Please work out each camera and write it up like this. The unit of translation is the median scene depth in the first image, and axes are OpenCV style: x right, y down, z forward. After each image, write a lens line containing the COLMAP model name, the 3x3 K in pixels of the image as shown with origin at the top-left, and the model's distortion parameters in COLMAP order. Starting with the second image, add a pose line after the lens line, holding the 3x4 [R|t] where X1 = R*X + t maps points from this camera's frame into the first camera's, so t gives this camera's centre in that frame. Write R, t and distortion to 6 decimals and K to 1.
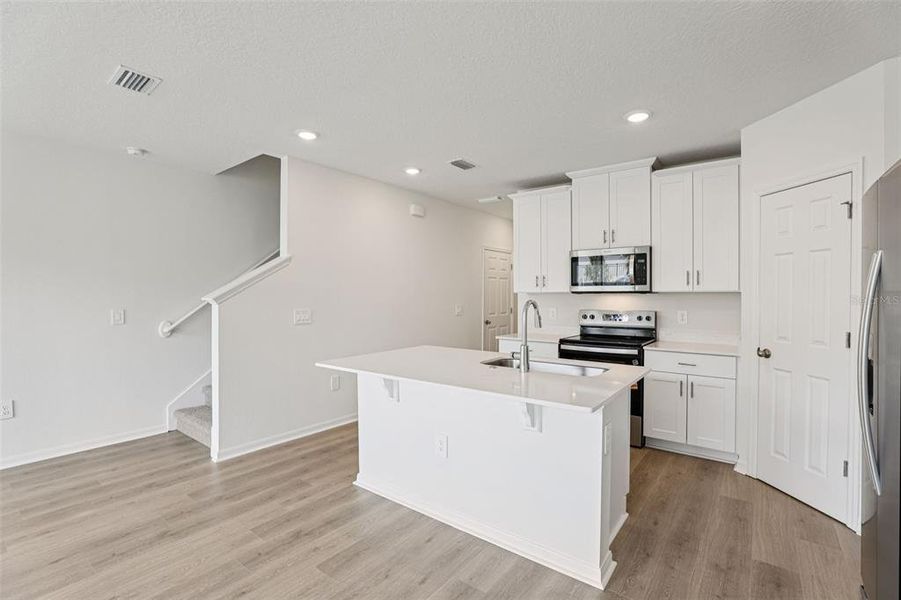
lens RADIAL K [[404.7, 0, 449.3], [0, 404.7, 297.2], [0, 0, 1]] dist [-0.043145, 0.012610]
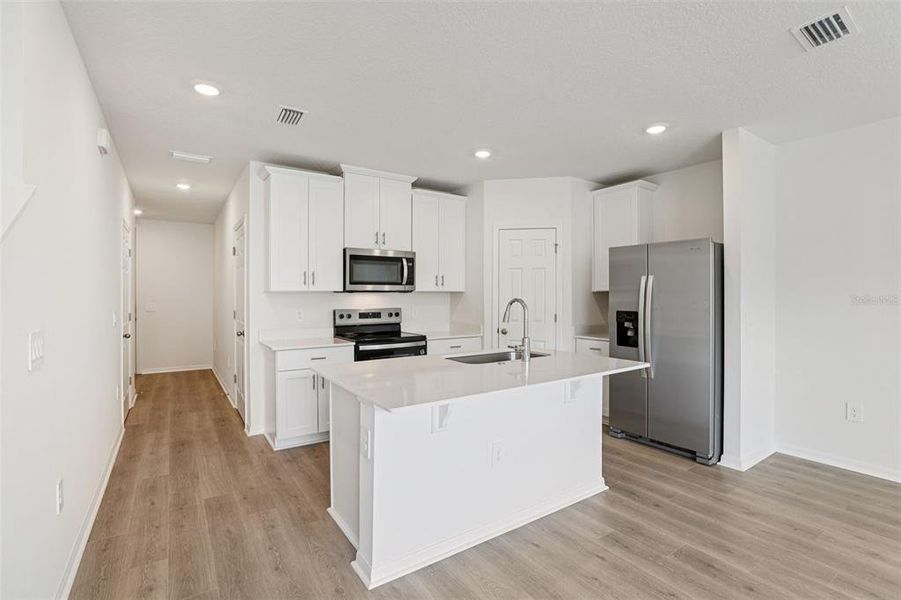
lens RADIAL K [[420.3, 0, 445.5], [0, 420.3, 297.5], [0, 0, 1]] dist [-0.042324, 0.015385]
pose [[0.328000, -0.007333, 0.944649, -0.583551], [0.005616, 0.999967, 0.005813, -0.002047], [-0.944661, 0.003399, 0.328030, 0.475650]]
